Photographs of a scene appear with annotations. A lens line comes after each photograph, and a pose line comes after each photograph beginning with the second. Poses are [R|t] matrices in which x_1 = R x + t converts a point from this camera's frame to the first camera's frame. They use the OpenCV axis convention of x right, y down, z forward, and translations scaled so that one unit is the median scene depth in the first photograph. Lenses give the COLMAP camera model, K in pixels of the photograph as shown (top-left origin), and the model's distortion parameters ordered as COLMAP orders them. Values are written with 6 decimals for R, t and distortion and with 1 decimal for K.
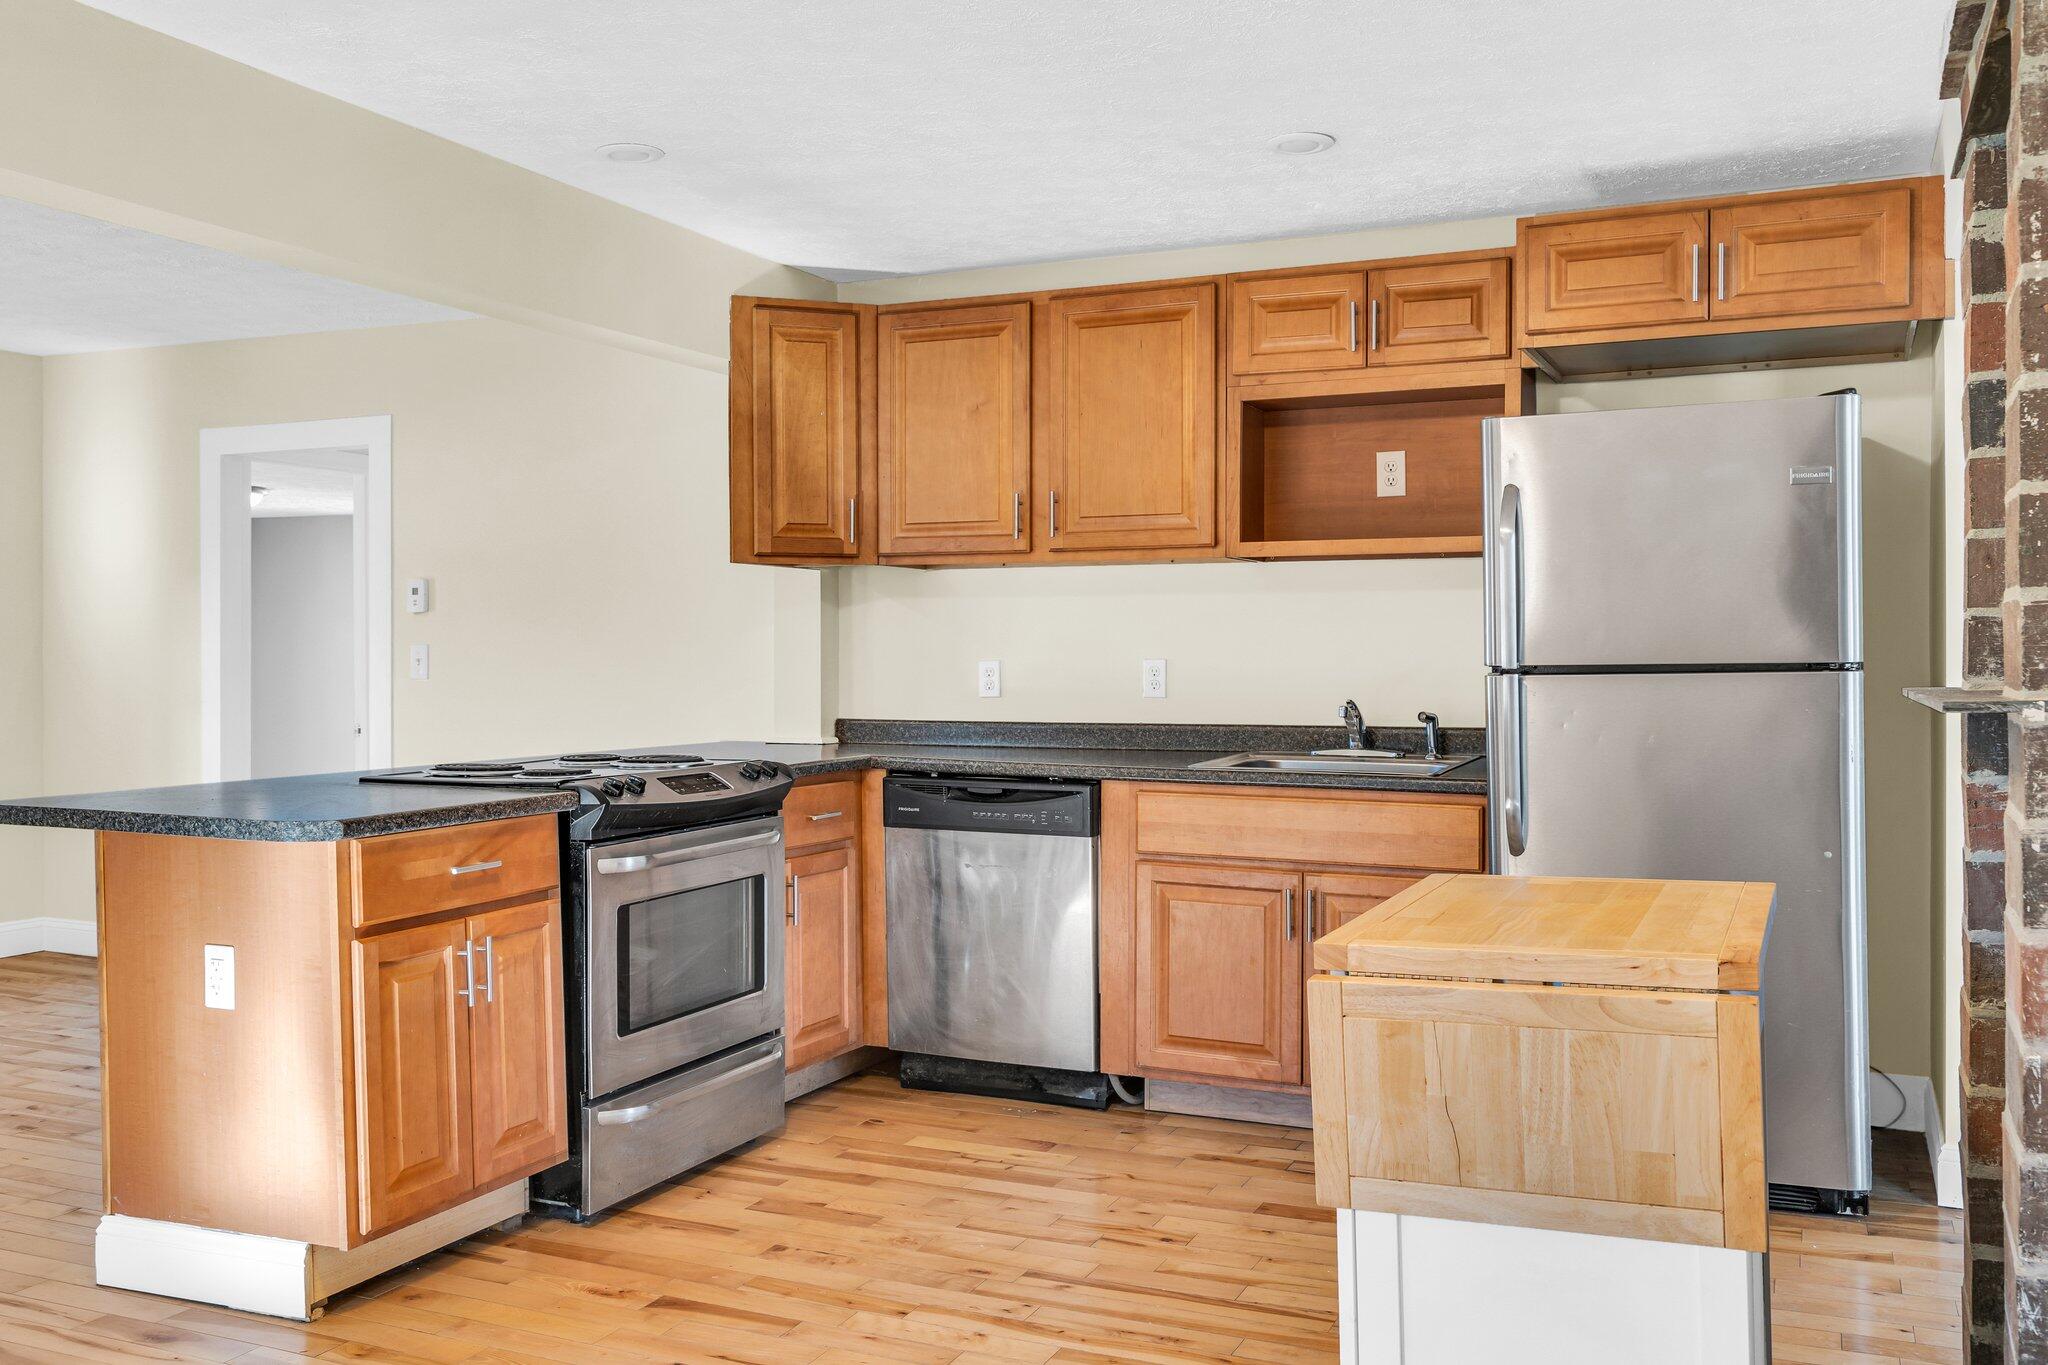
lens RADIAL K [[1736.0, 0, 1026.0], [0, 1736.0, 674.1], [0, 0, 1]] dist [0.000152, -0.008475]
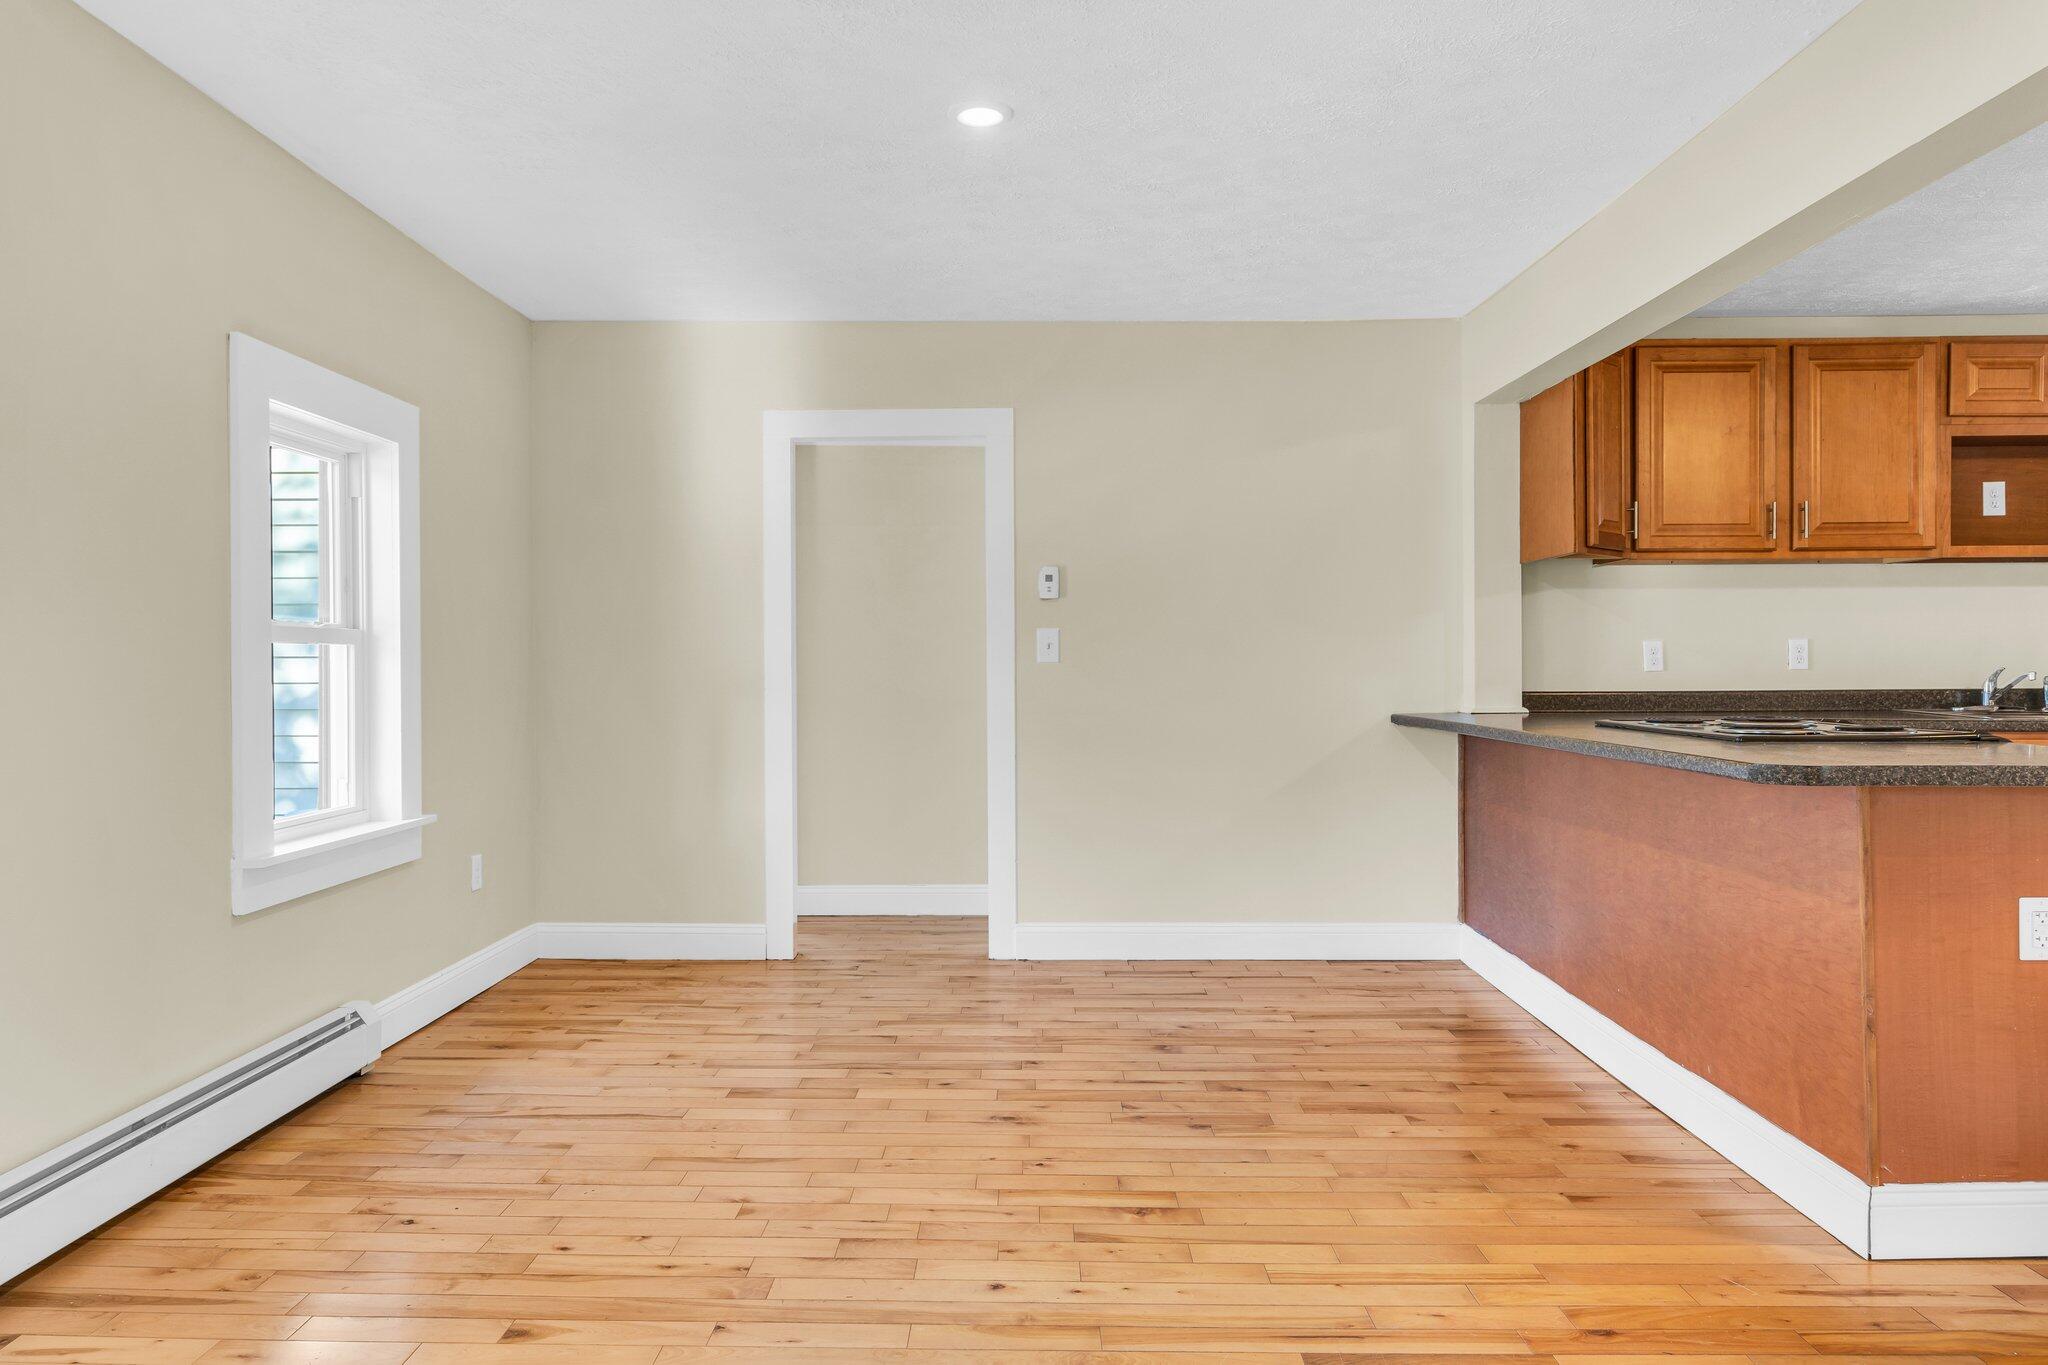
lens RADIAL K [[1355.5, 0, 1009.9], [0, 1355.5, 673.6], [0, 0, 1]] dist [0.005648, 0.005320]
pose [[0.920630, -0.005720, 0.390394, -1.066744], [0.008648, 0.999946, -0.005743, 0.021135], [-0.390340, 0.008664, 0.920630, 0.406564]]
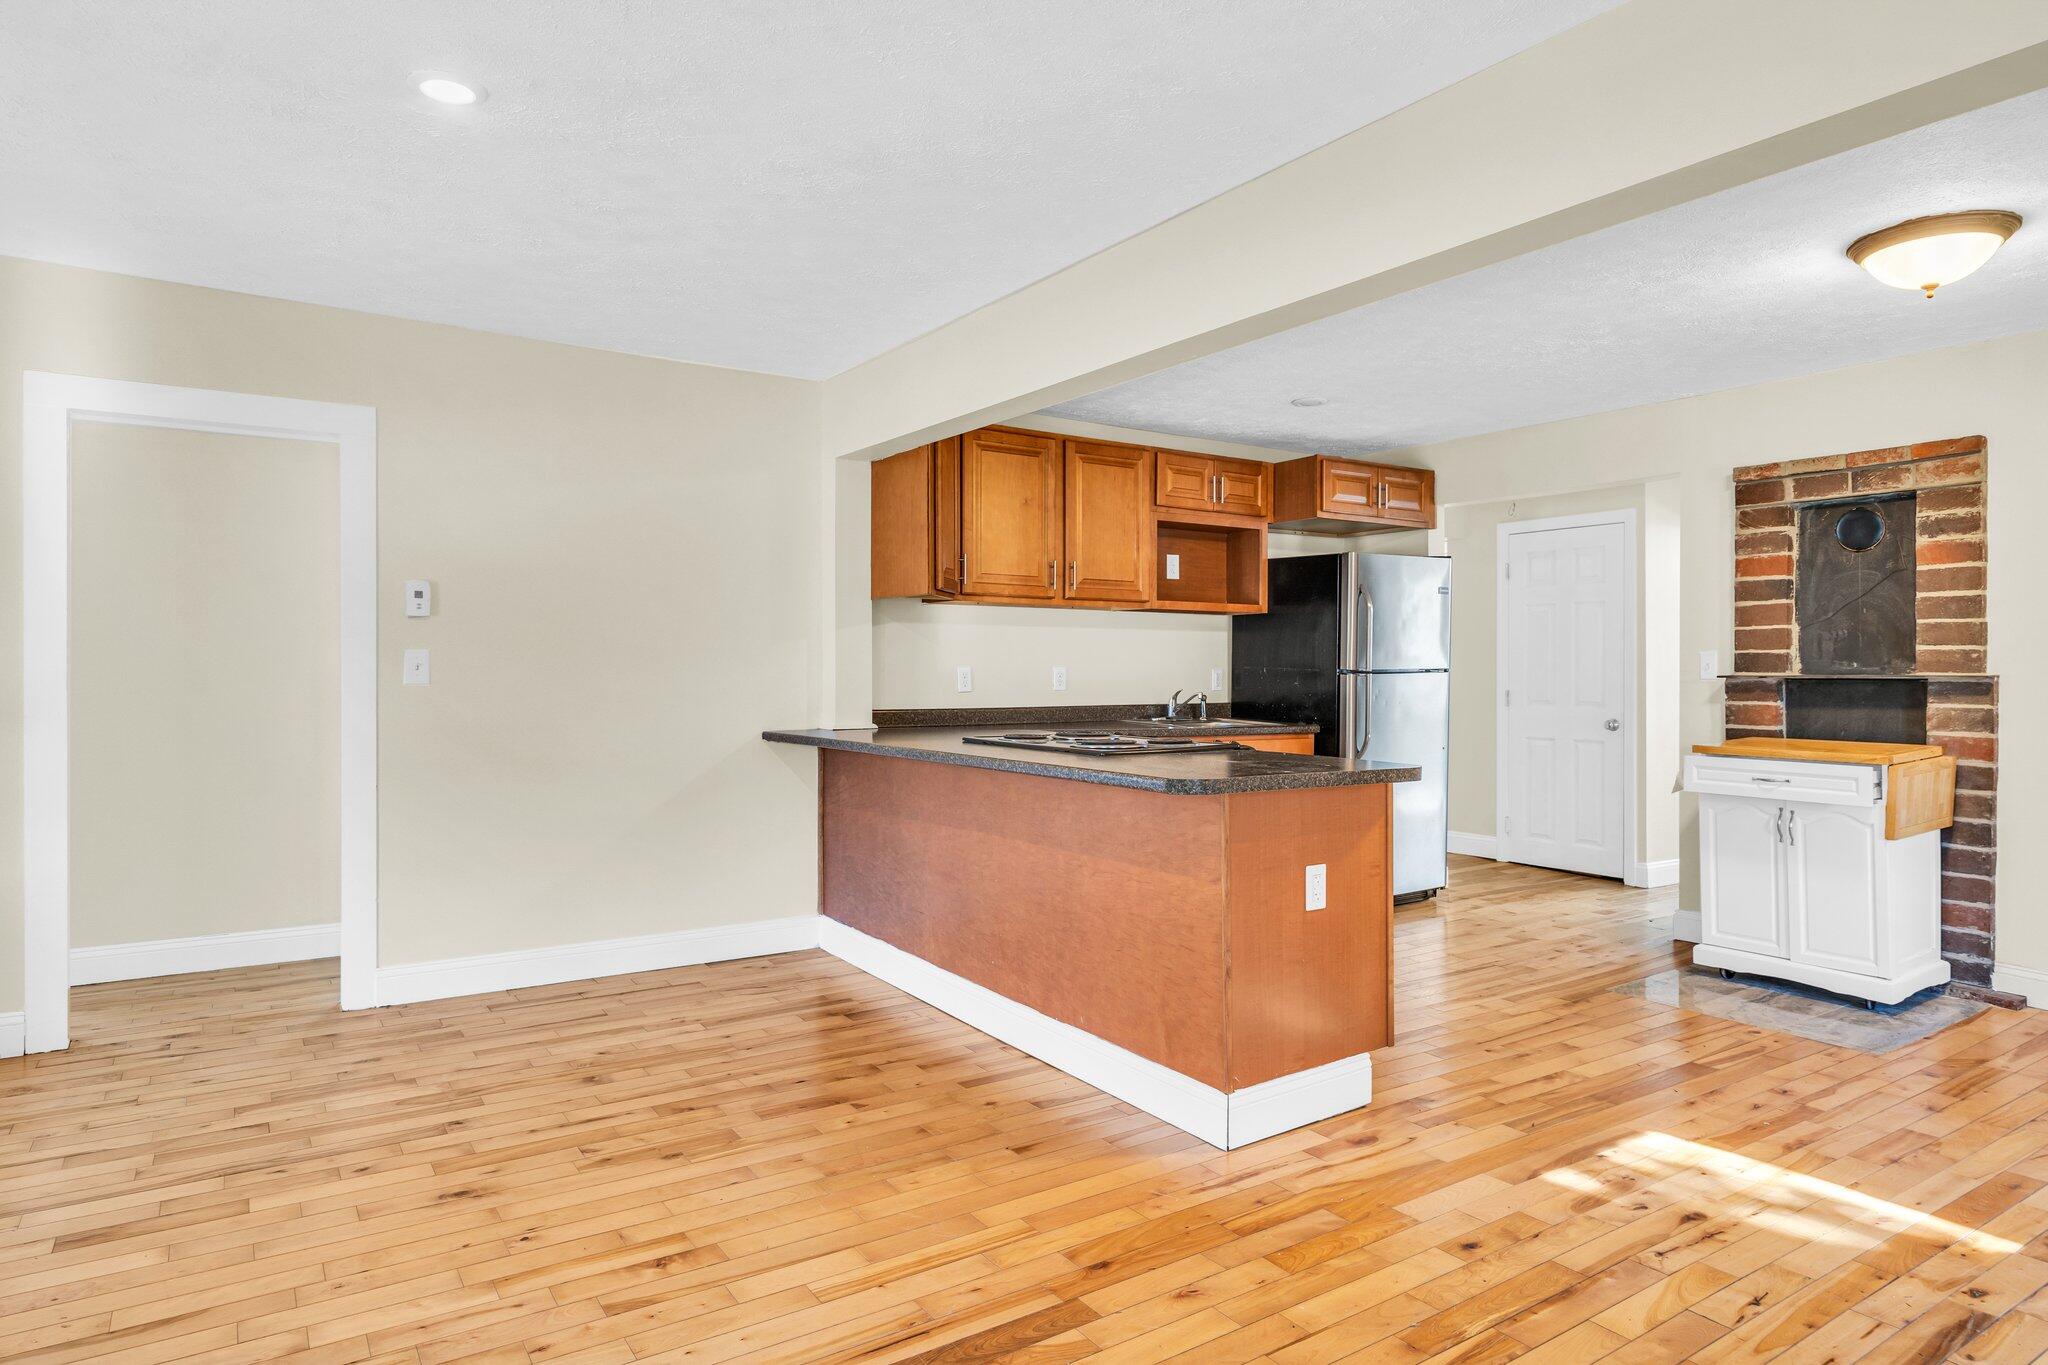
lens RADIAL K [[1205.4, 0, 1016.0], [0, 1205.4, 678.1], [0, 0, 1]] dist [0.011533, -0.003131]
pose [[0.539100, -0.002381, 0.842238, -1.146084], [0.007204, 0.999972, -0.001784, 0.004193], [-0.842211, 0.007029, 0.539102, 0.545243]]
